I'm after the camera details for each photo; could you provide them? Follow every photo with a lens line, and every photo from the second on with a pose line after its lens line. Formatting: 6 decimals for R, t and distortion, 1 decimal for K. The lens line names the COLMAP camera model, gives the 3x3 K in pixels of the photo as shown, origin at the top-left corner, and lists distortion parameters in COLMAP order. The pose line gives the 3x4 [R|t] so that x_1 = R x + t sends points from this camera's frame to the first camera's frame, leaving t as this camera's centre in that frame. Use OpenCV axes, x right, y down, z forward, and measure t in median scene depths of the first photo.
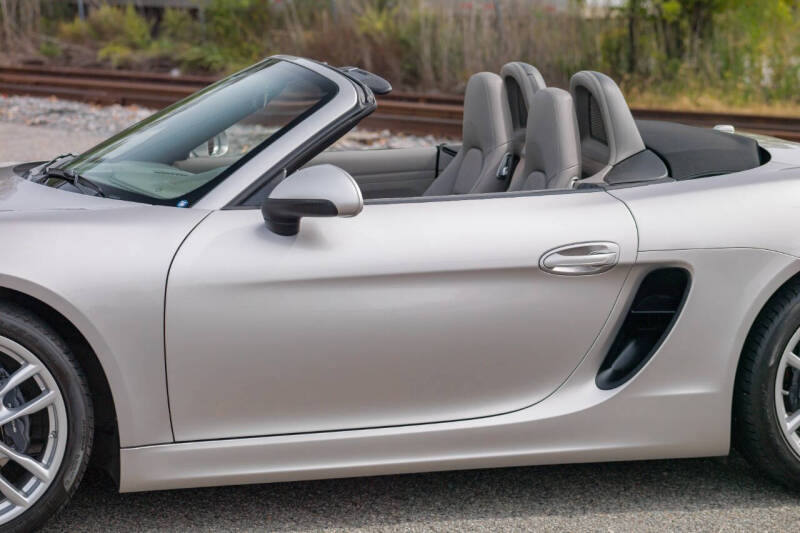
lens RADIAL K [[1959.9, 0, 400.0], [0, 1959.9, 266.5], [0, 0, 1]] dist [0.030679, 0.212435]
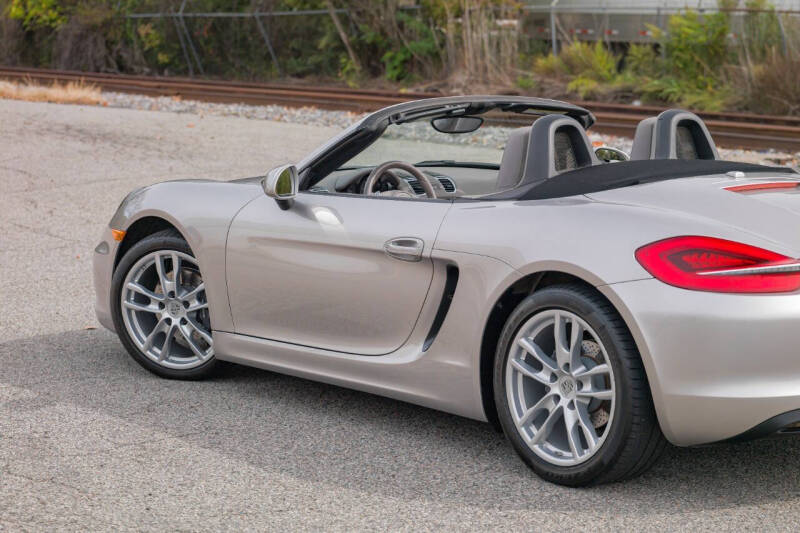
lens RADIAL K [[2022.5, 0, 400.0], [0, 2022.5, 266.5], [0, 0, 1]] dist [0.036087, -0.321632]
pose [[0.970259, 0.021641, -0.241102, 0.030868], [-0.026242, 0.999529, -0.015886, 0.013094], [0.240644, 0.021740, 0.970370, -0.120576]]
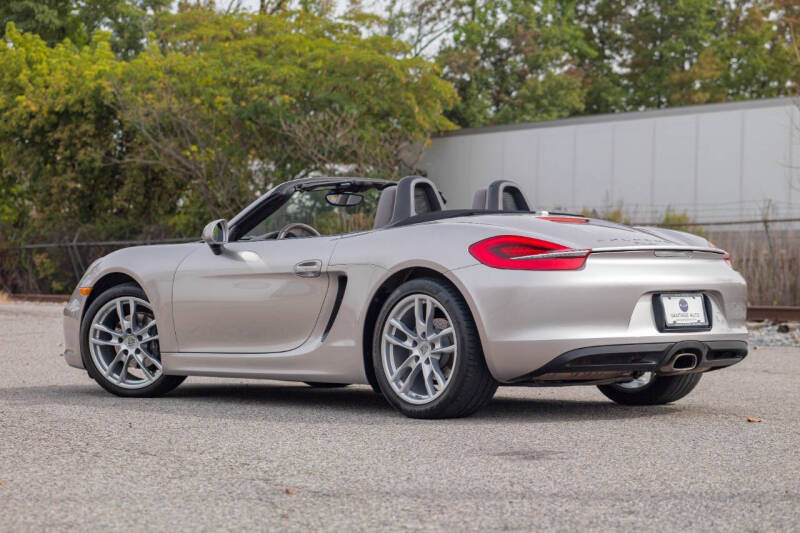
lens RADIAL K [[2074.7, 0, 400.0], [0, 2074.7, 266.5], [0, 0, 1]] dist [0.037477, -0.009522]
pose [[0.982661, -0.014405, -0.184850, 0.053486], [-0.013557, 0.988727, -0.149114, 0.061474], [0.184914, 0.149035, 0.971388, -0.225600]]
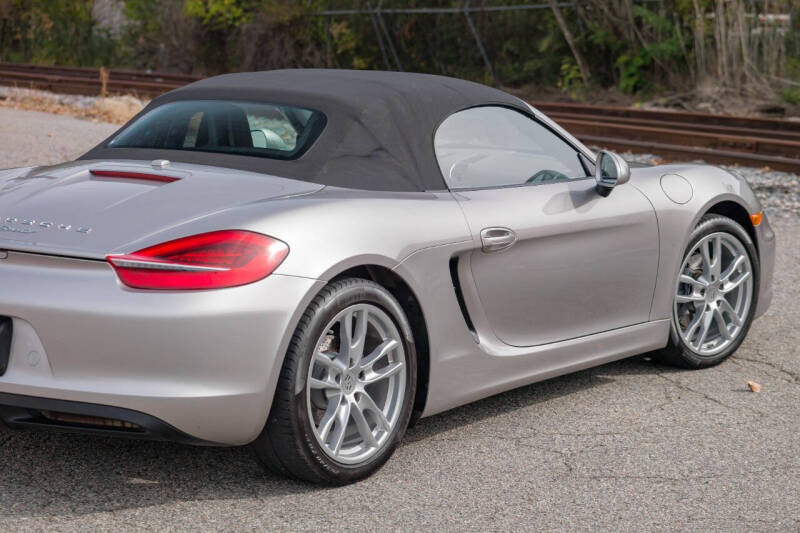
lens RADIAL K [[2074.7, 0, 400.0], [0, 2074.7, 266.5], [0, 0, 1]] dist [0.037477, -0.009522]
pose [[0.927819, 0.031268, -0.371717, -0.000529], [-0.038762, 0.999168, -0.012702, -0.020168], [0.371010, 0.026194, 0.928259, 0.115309]]
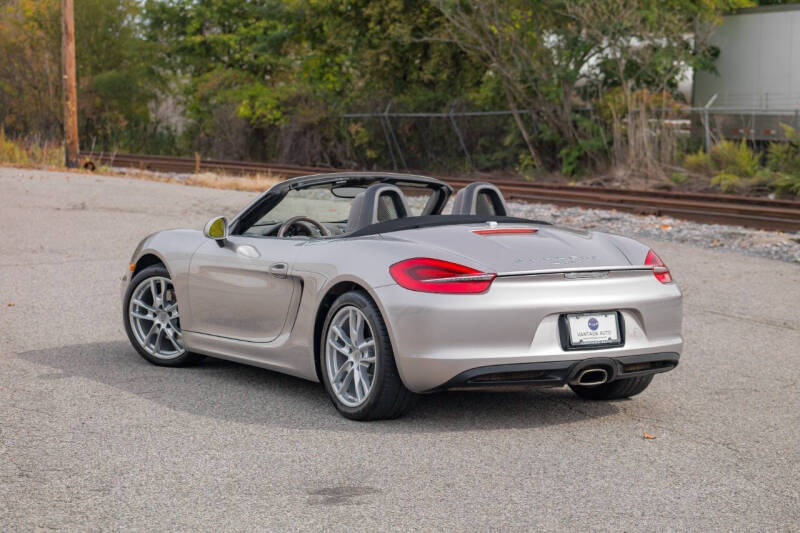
lens RADIAL K [[2022.5, 0, 400.0], [0, 2022.5, 266.5], [0, 0, 1]] dist [0.036087, -0.321632]
pose [[0.927352, 0.022844, -0.373493, 0.138073], [-0.048481, 0.997057, -0.059390, 0.028247], [0.371037, 0.073183, 0.925730, -0.224650]]
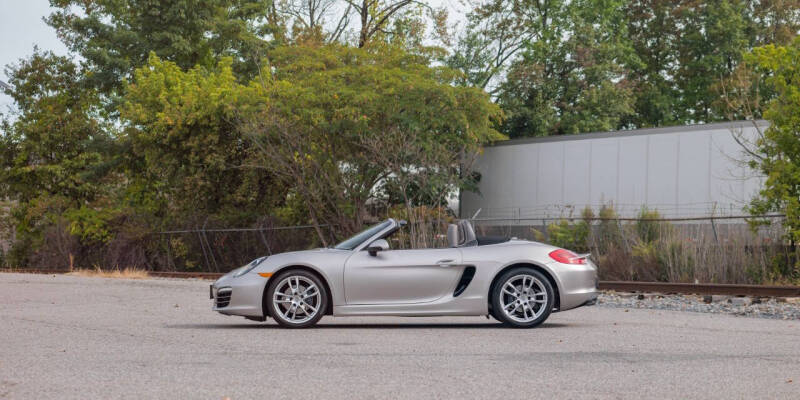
lens RADIAL K [[2083.5, 0, 400.4], [0, 2083.5, 284.3], [0, 0, 1]] dist [0.040257, 0.016827]
pose [[0.967168, -0.008089, -0.254008, 0.205188], [-0.025031, 0.991601, -0.126886, 0.110436], [0.252901, 0.129079, 0.958843, -0.591219]]
